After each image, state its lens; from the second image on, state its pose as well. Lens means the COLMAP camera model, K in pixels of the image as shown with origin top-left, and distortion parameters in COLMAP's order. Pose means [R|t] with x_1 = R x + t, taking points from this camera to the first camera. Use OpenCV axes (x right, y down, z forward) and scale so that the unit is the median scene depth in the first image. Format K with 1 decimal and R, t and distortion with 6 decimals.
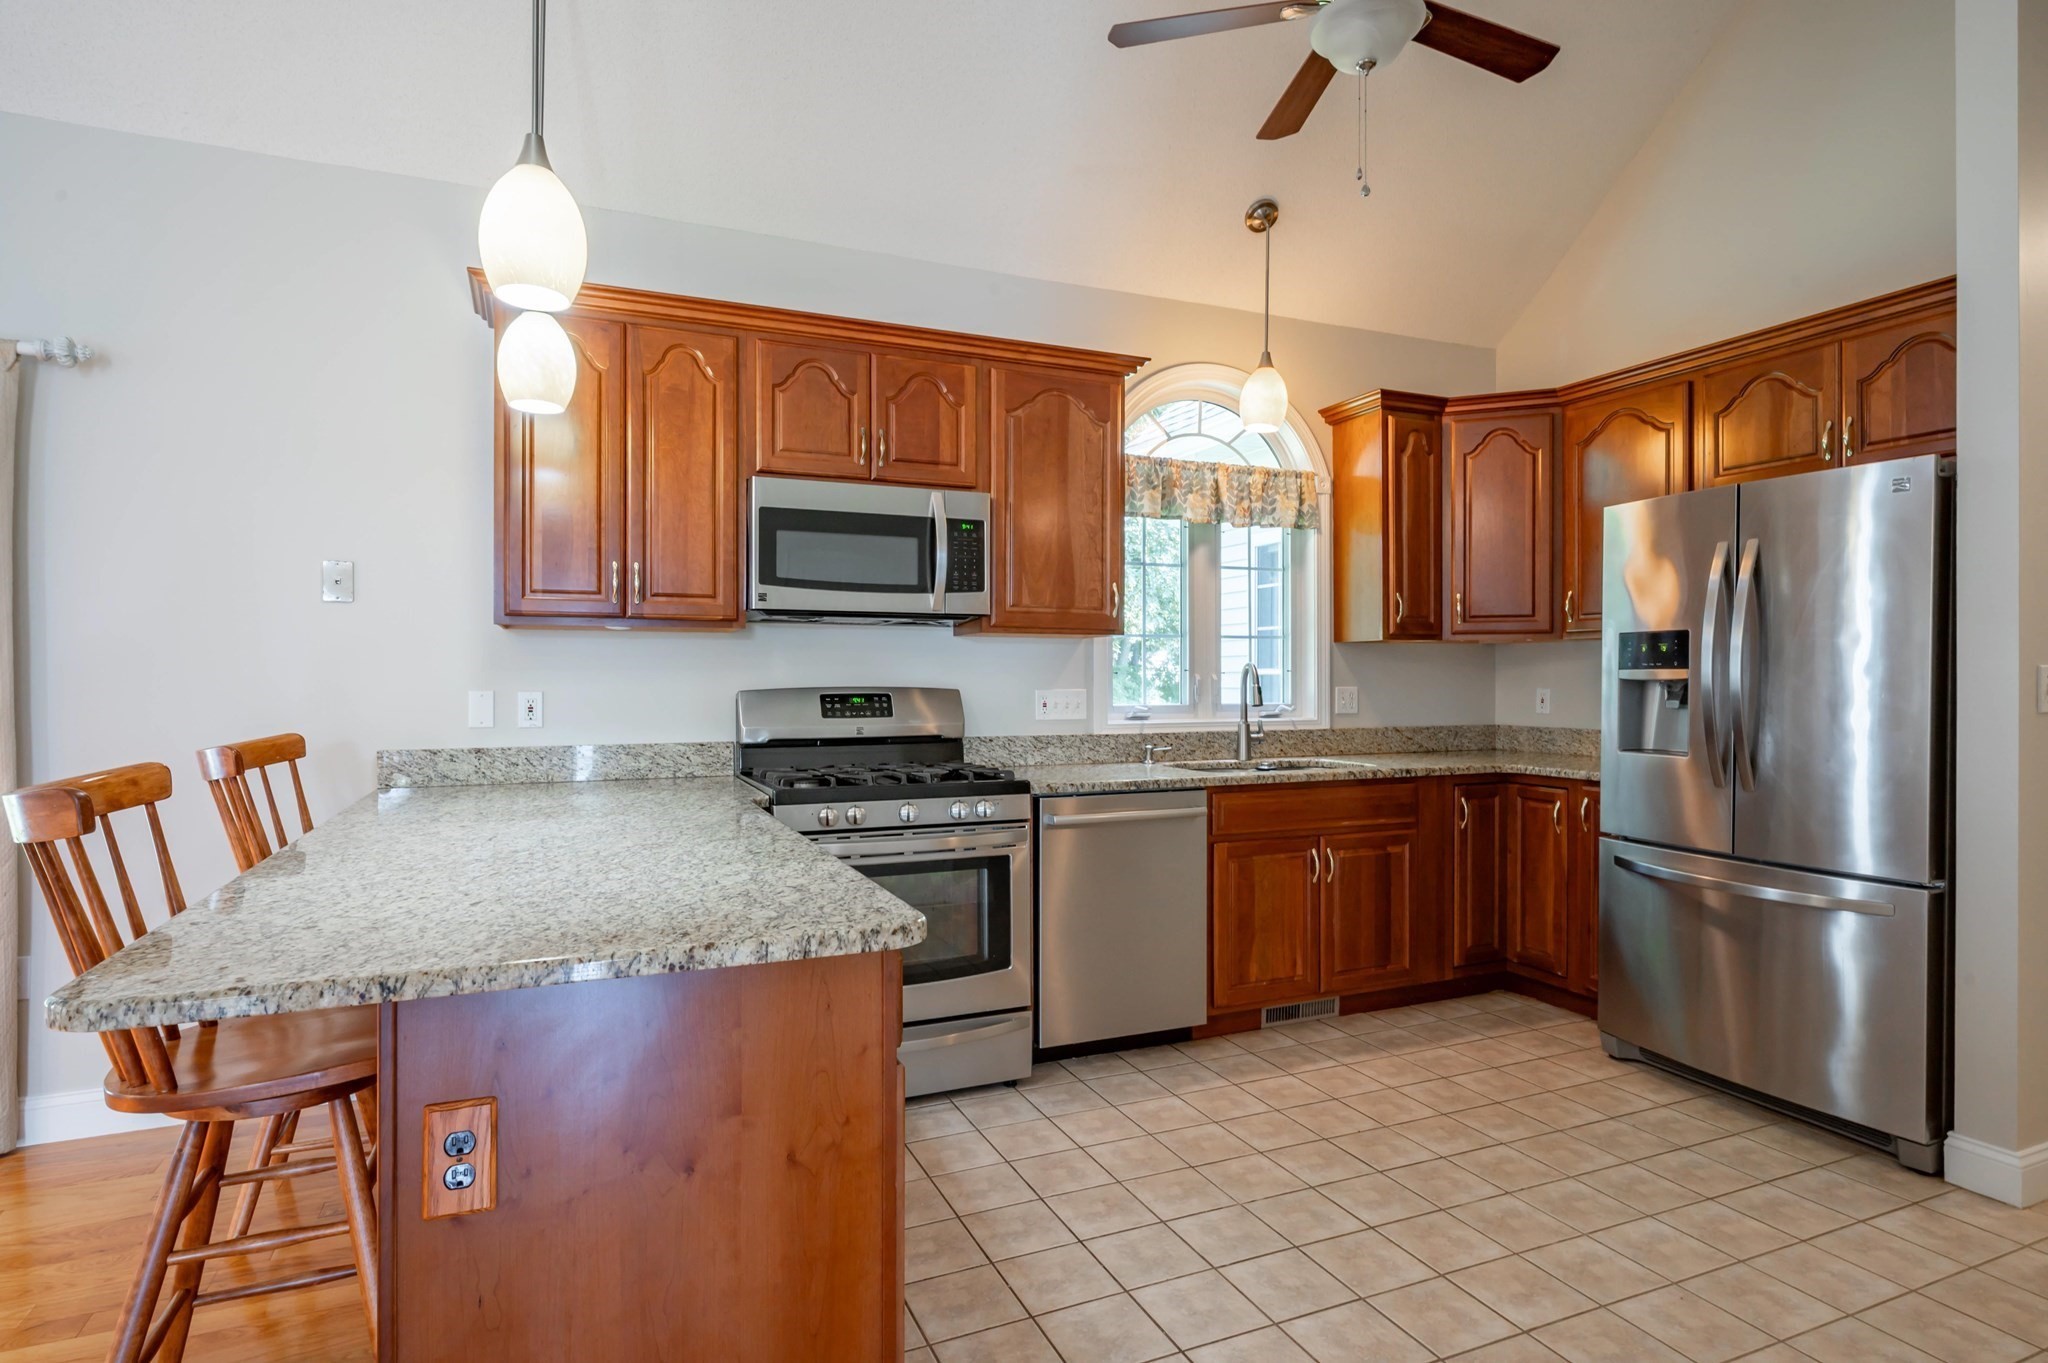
lens RADIAL K [[1059.0, 0, 1024.8], [0, 1059.0, 684.5], [0, 0, 1]] dist [-0.000394, -0.000162]
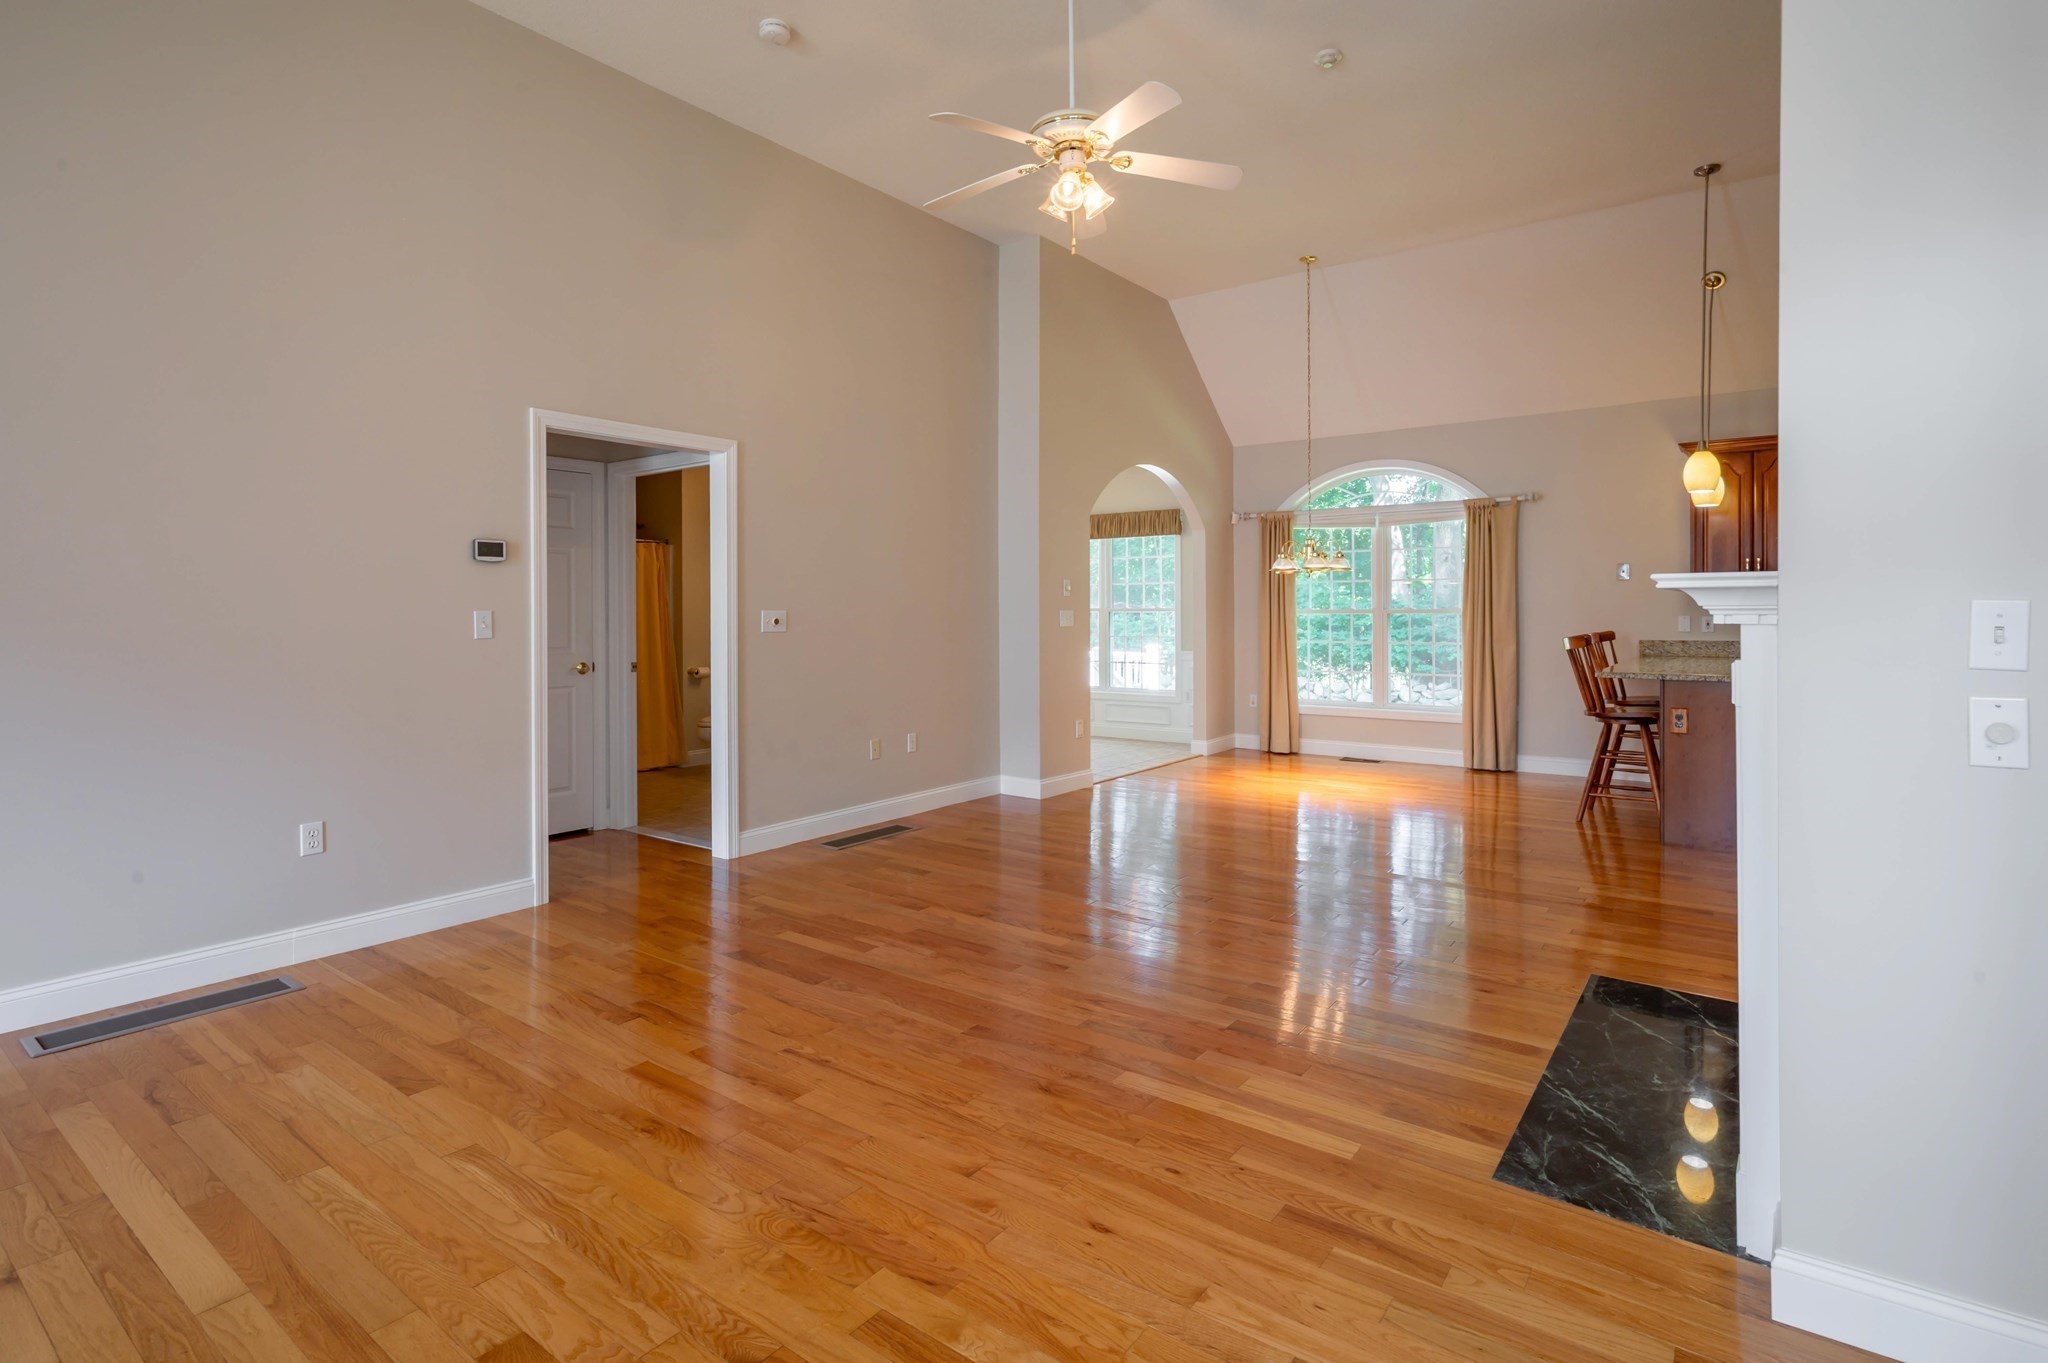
lens RADIAL K [[993.7, 0, 1028.2], [0, 993.7, 628.4], [0, 0, 1]] dist [-0.008198, 0.002513]
pose [[0.489732, 0.011520, -0.871797, 0.802031], [0.002634, 0.999889, 0.014692, -0.000750], [0.871869, -0.009492, 0.489647, -1.565840]]
